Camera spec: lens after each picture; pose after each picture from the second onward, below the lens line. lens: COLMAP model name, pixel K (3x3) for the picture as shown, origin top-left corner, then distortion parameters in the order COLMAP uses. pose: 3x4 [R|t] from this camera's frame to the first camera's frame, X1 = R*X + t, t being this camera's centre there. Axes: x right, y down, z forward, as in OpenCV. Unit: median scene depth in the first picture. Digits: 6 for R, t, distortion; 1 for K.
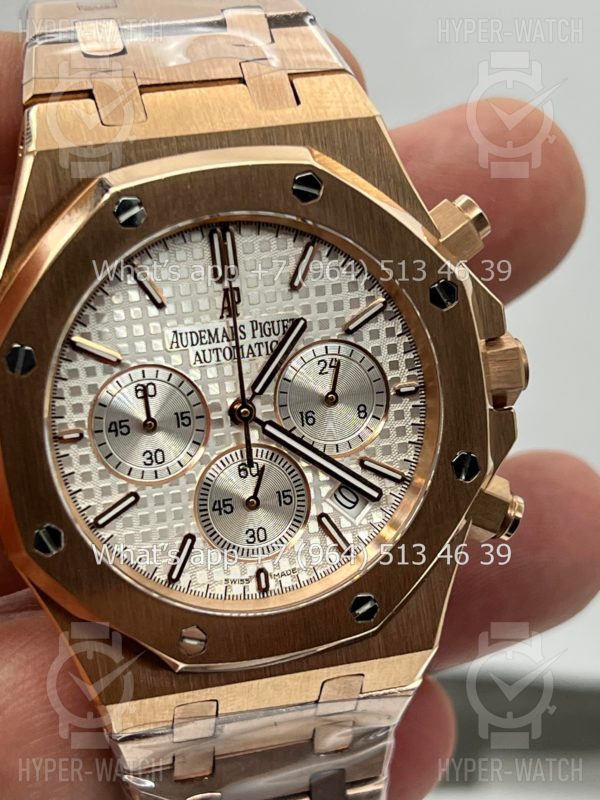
lens RADIAL K [[1904.4, 0, 298.4], [0, 1904.4, 402.6], [0, 0, 1]] dist [0.234216, 0.000000]
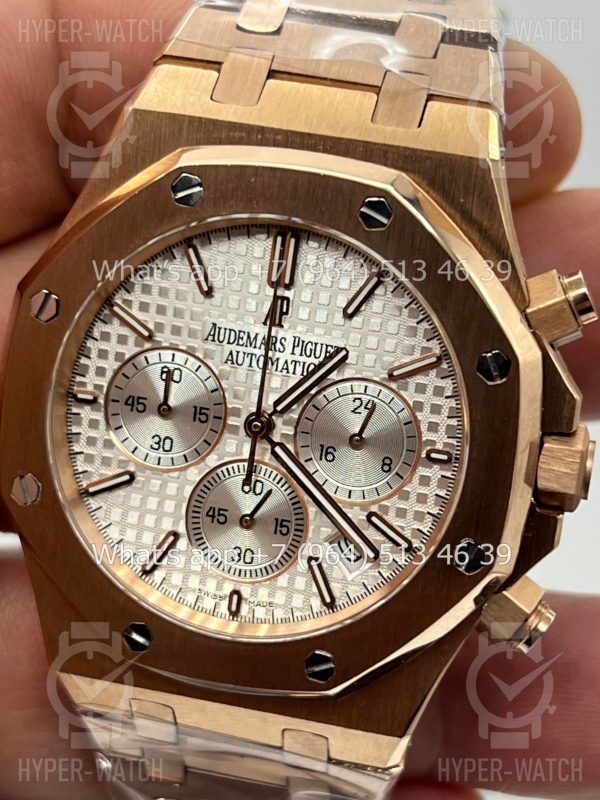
lens RADIAL K [[1904.4, 0, 302.1], [0, 1904.4, 397.0], [0, 0, 1]] dist [0.234216, 0.000000]
pose [[0.886665, 0.287448, -0.362214, 0.325811], [-0.287213, 0.956241, 0.055789, -0.067145], [0.362400, 0.054567, 0.930424, 0.125483]]
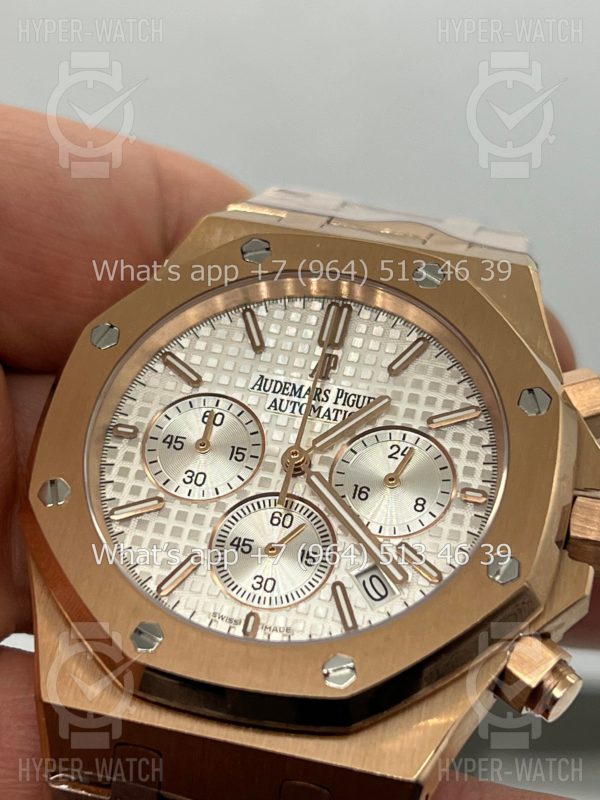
lens RADIAL K [[1904.4, 0, 293.4], [0, 1904.4, 398.1], [0, 0, 1]] dist [0.234216, 0.000000]
pose [[0.890209, 0.149284, -0.430398, 0.374101], [-0.378232, 0.768791, -0.515656, 0.471369], [0.253907, 0.621832, 0.740849, 0.268467]]
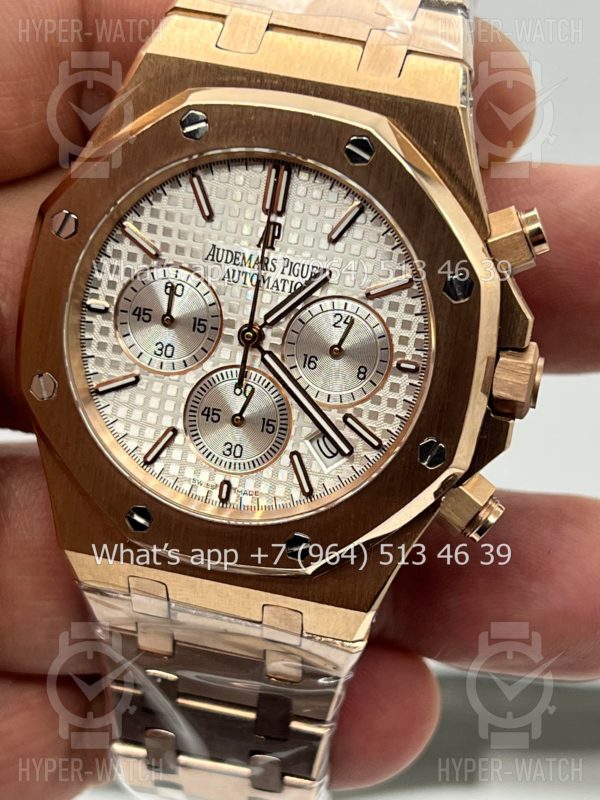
lens RADIAL K [[1904.4, 0, 307.1], [0, 1904.4, 394.4], [0, 0, 1]] dist [0.234216, 0.000000]
pose [[0.887794, 0.314226, -0.336279, 0.368935], [-0.315886, 0.947408, 0.051321, -0.028864], [0.334720, 0.060663, 0.940363, -0.001072]]
